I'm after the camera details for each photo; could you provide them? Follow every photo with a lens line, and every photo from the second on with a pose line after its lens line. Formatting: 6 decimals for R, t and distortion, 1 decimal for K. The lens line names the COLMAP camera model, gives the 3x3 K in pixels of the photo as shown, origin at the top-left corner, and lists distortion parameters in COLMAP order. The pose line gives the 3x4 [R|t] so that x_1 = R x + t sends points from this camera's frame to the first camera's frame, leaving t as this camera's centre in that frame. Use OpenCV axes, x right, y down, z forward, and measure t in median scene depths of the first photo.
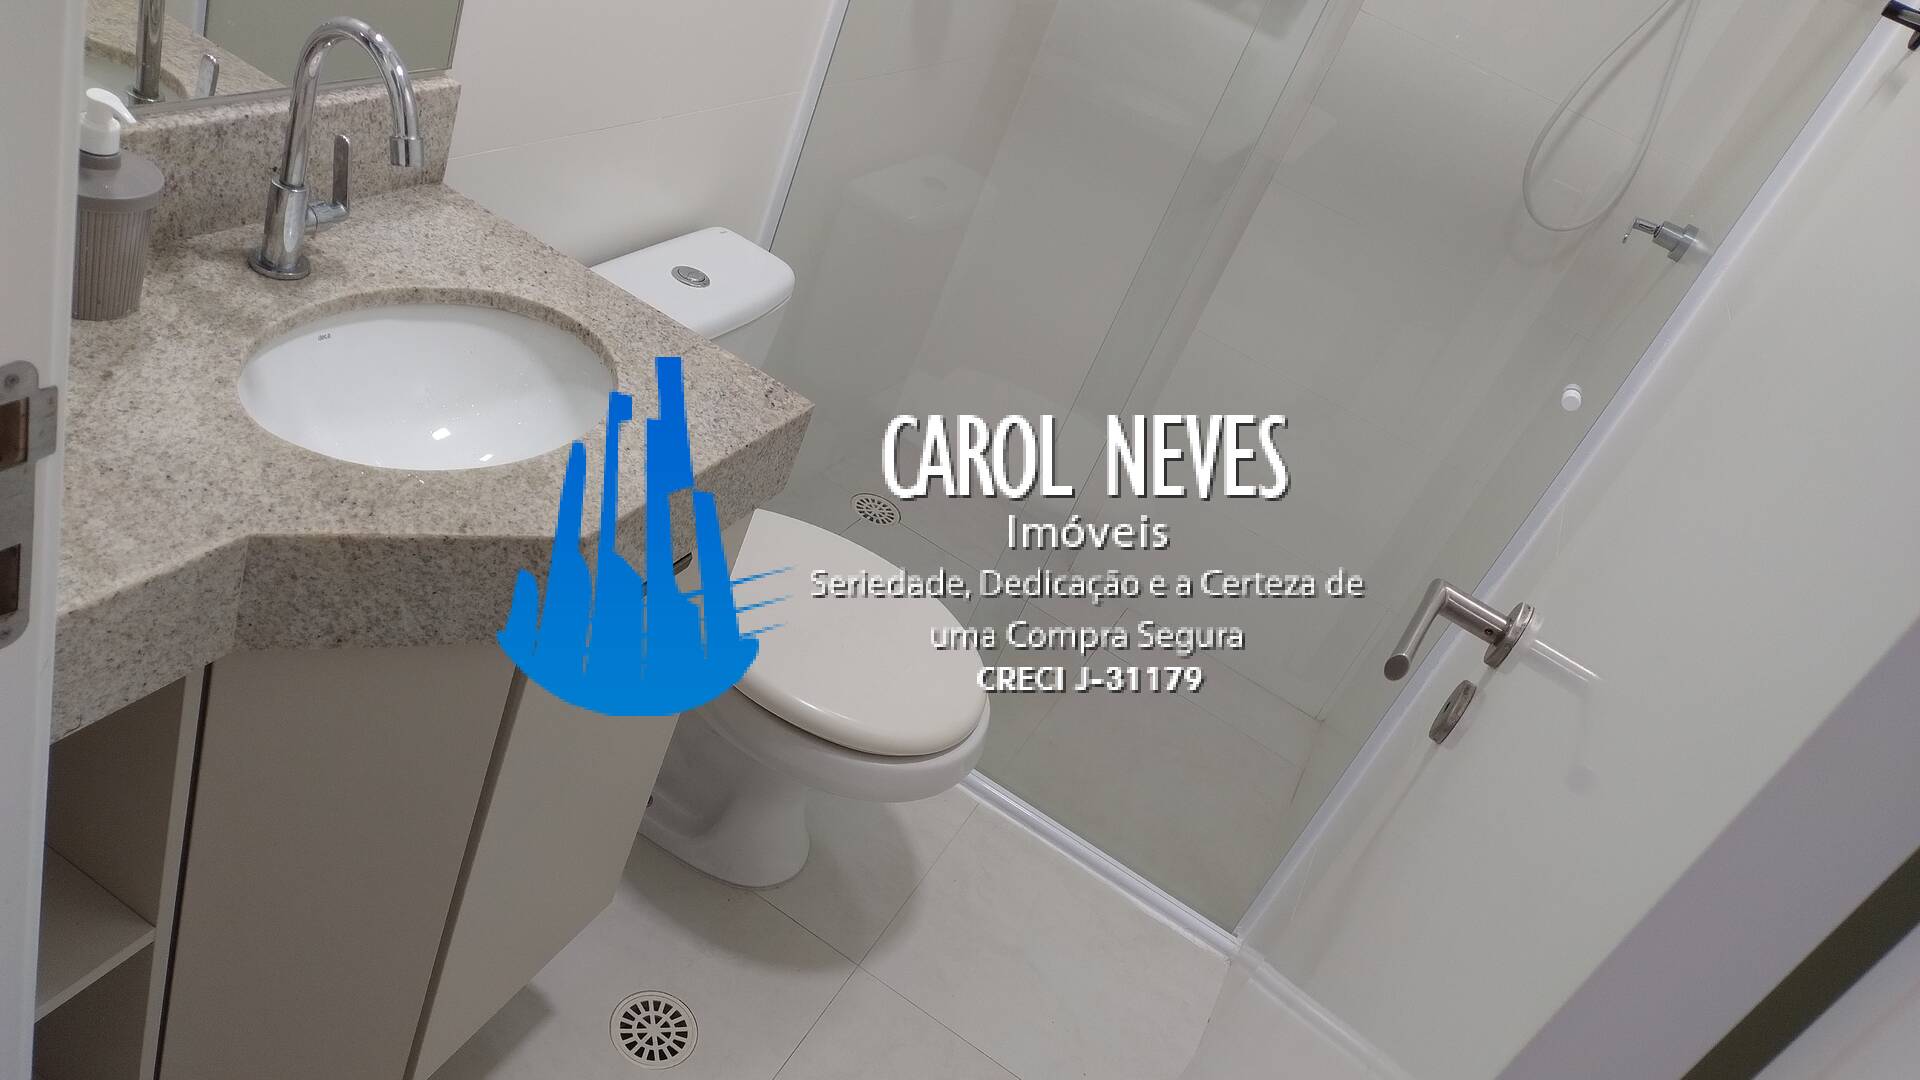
lens RADIAL K [[1367.9, 0, 990.9], [0, 1367.9, 525.6], [0, 0, 1]] dist [0.117749, -0.180853]
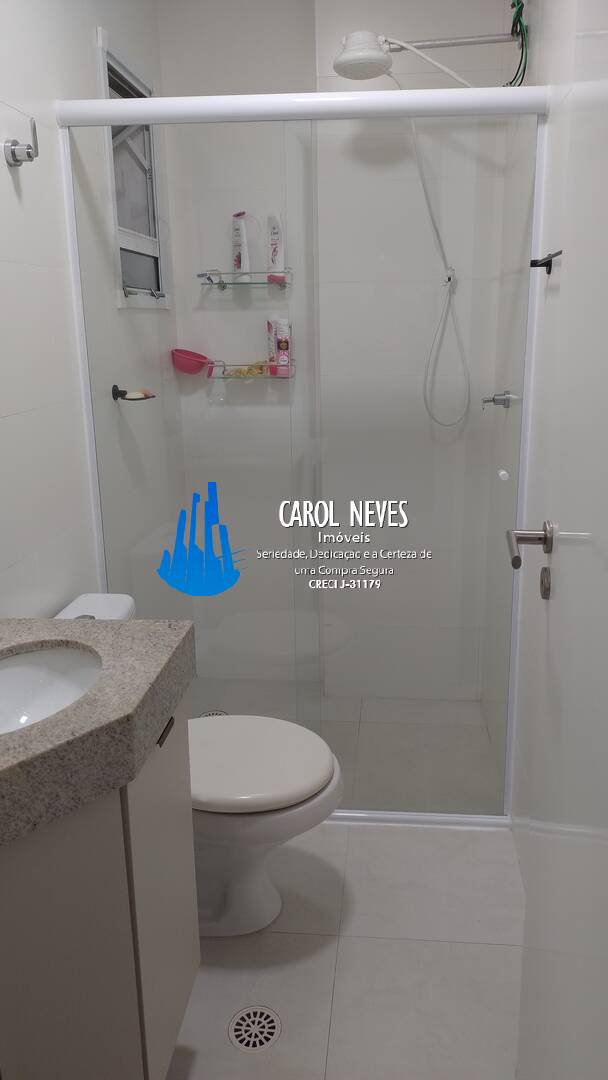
lens RADIAL K [[769.5, 0, 354.5], [0, 769.5, 543.8], [0, 0, 1]] dist [0.117749, -0.180853]
pose [[0.861715, -0.450267, 0.233895, -0.171673], [0.490961, 0.856295, -0.160360, 0.129346], [-0.128078, 0.253018, 0.958946, -0.122182]]
